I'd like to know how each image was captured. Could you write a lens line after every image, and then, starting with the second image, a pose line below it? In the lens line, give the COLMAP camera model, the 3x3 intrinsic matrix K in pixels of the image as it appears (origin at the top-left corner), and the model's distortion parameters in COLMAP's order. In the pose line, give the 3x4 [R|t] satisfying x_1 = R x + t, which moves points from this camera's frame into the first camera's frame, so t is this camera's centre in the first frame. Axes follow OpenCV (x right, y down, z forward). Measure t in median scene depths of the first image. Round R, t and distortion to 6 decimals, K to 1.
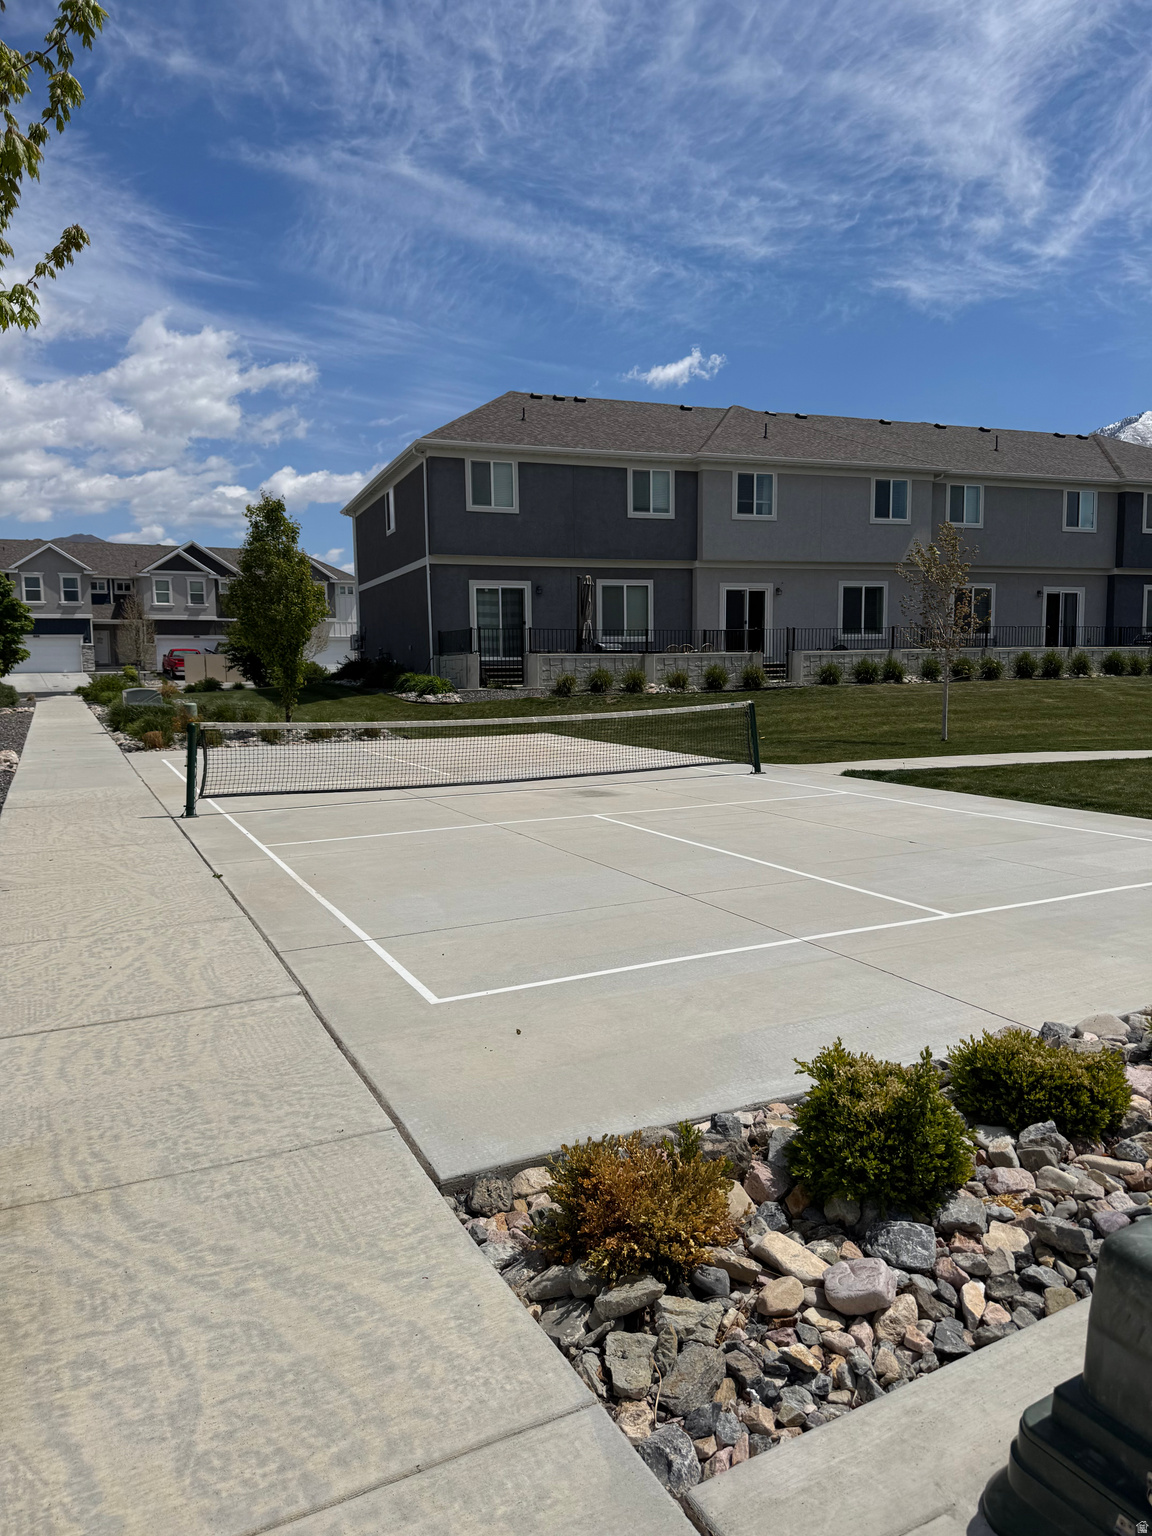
lens RADIAL K [[1077.8, 0, 576.0], [0, 1077.8, 768.0], [0, 0, 1]] dist [0.152450, -0.233950]
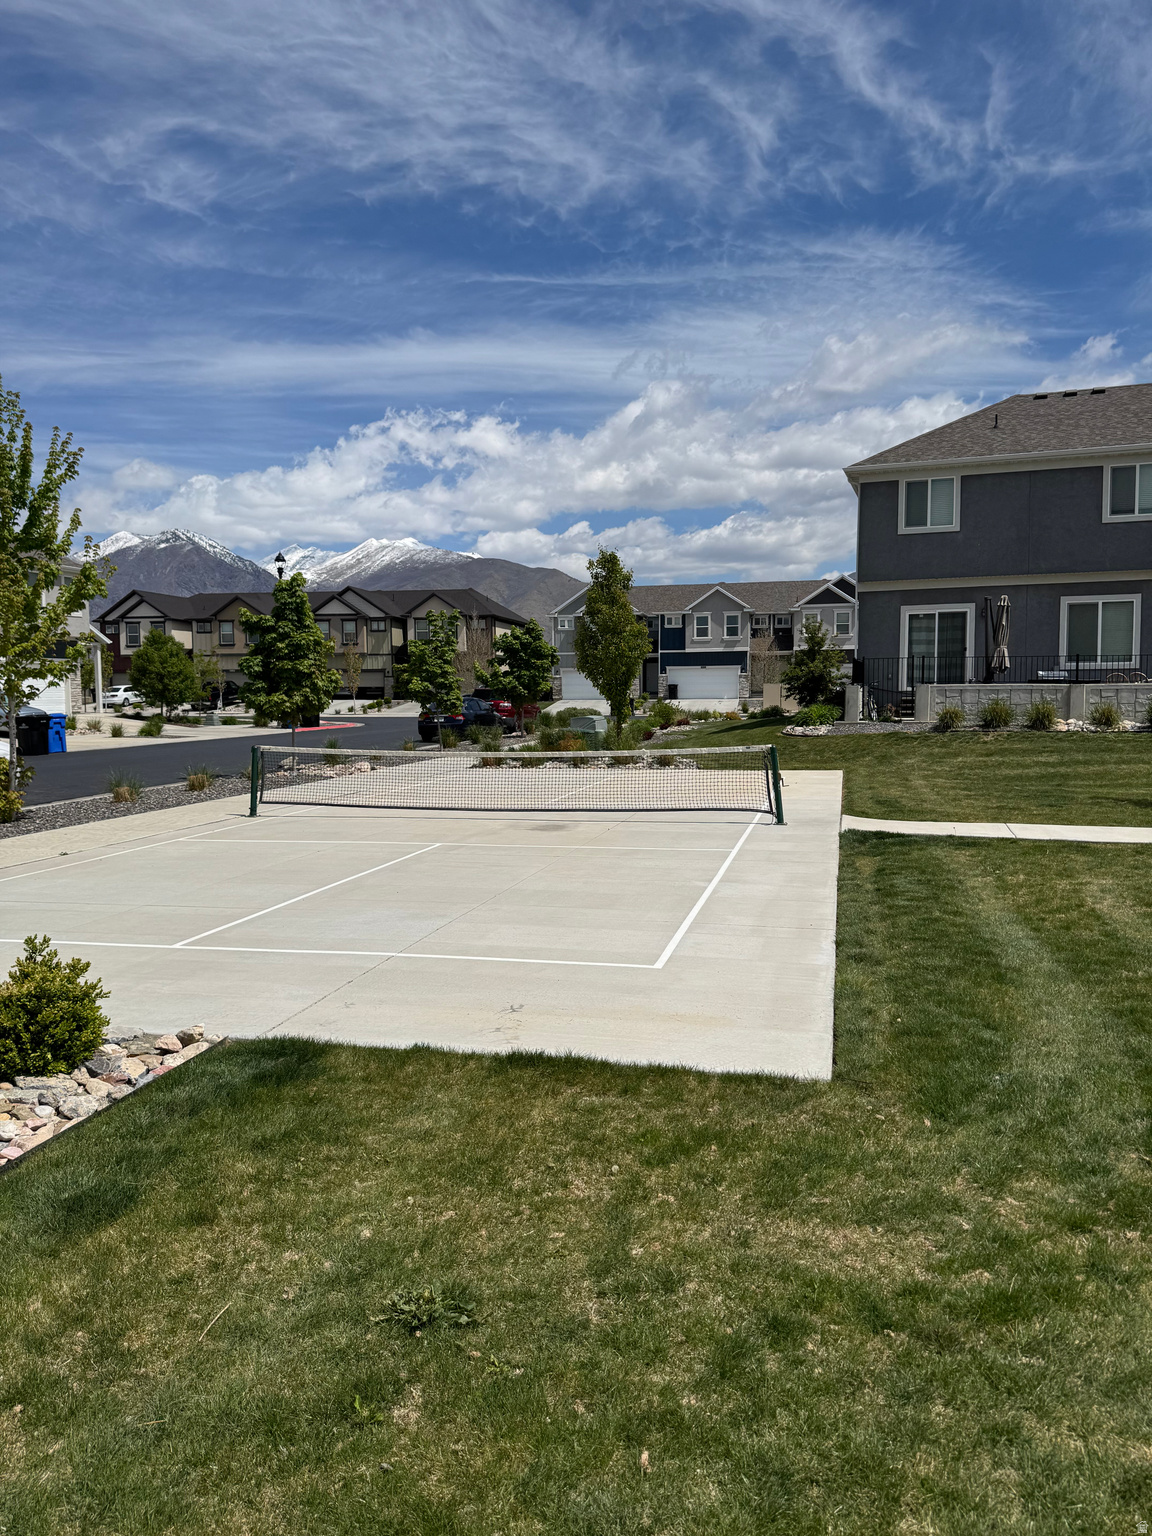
lens RADIAL K [[1077.8, 0, 576.0], [0, 1077.8, 768.0], [0, 0, 1]] dist [0.152450, -0.233950]
pose [[0.776349, 0.050791, -0.628254, 0.282931], [-0.064468, 0.997919, 0.001013, -0.014778], [0.626998, 0.039716, 0.778008, 0.082949]]
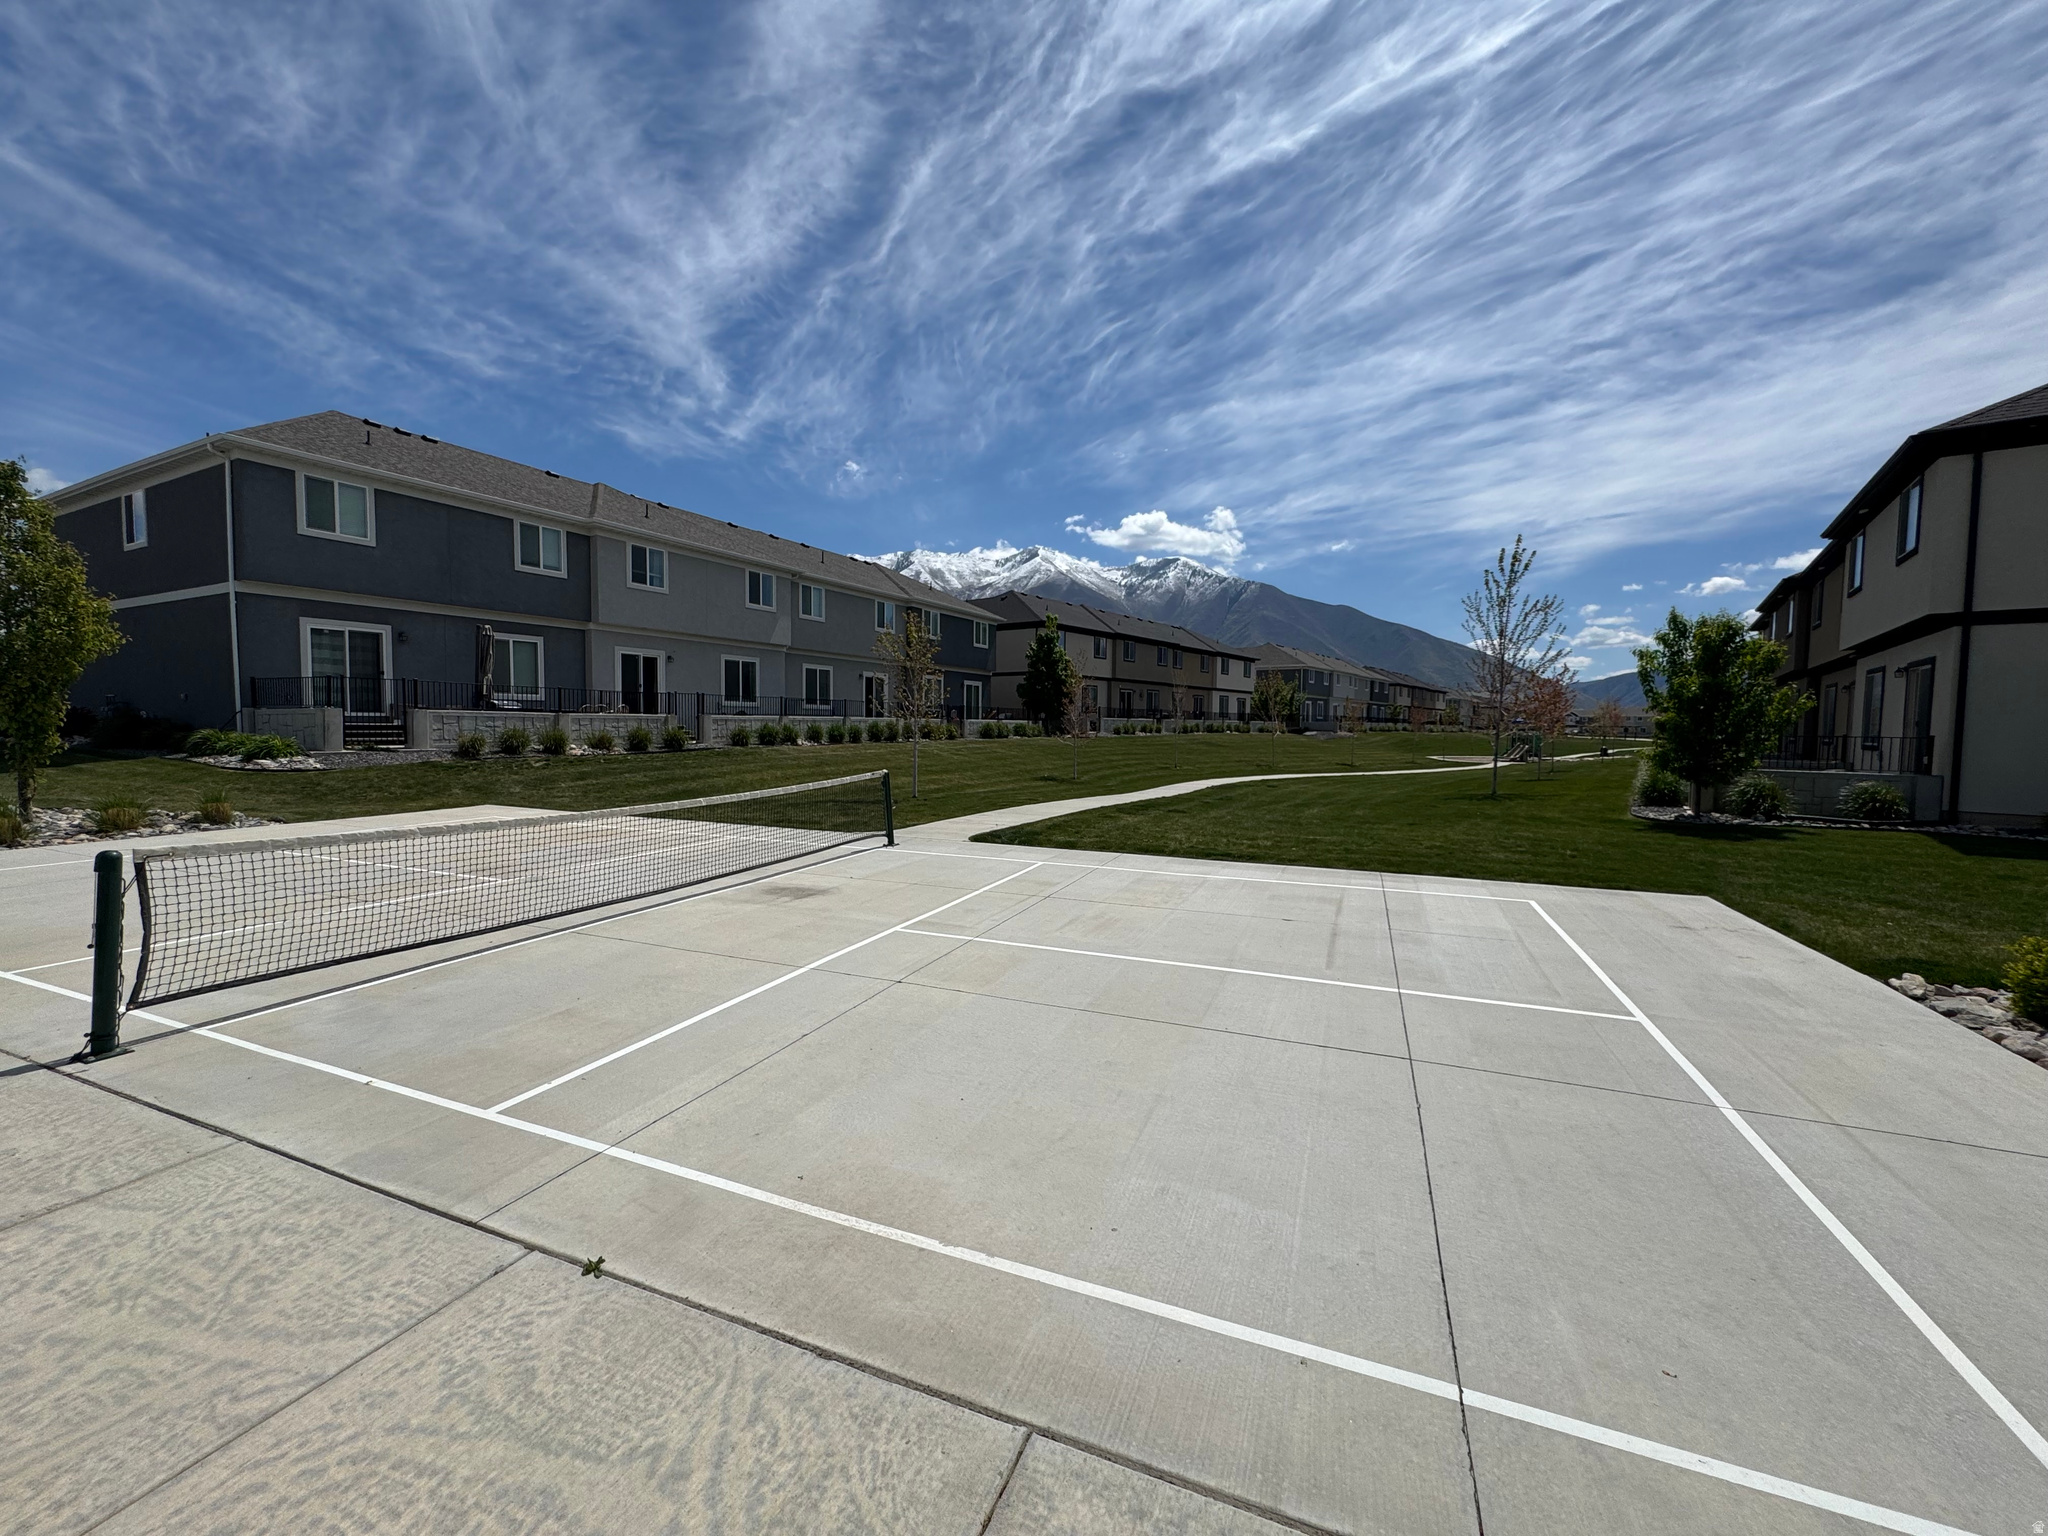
lens RADIAL K [[826.6, 0, 1024.0], [0, 826.6, 768.0], [0, 0, 1]] dist [-0.000695, -0.000361]
pose [[0.743350, -0.016399, 0.668702, -0.109054], [0.046340, 0.998560, -0.027025, -0.017707], [-0.667295, 0.051077, 0.743040, 0.177131]]
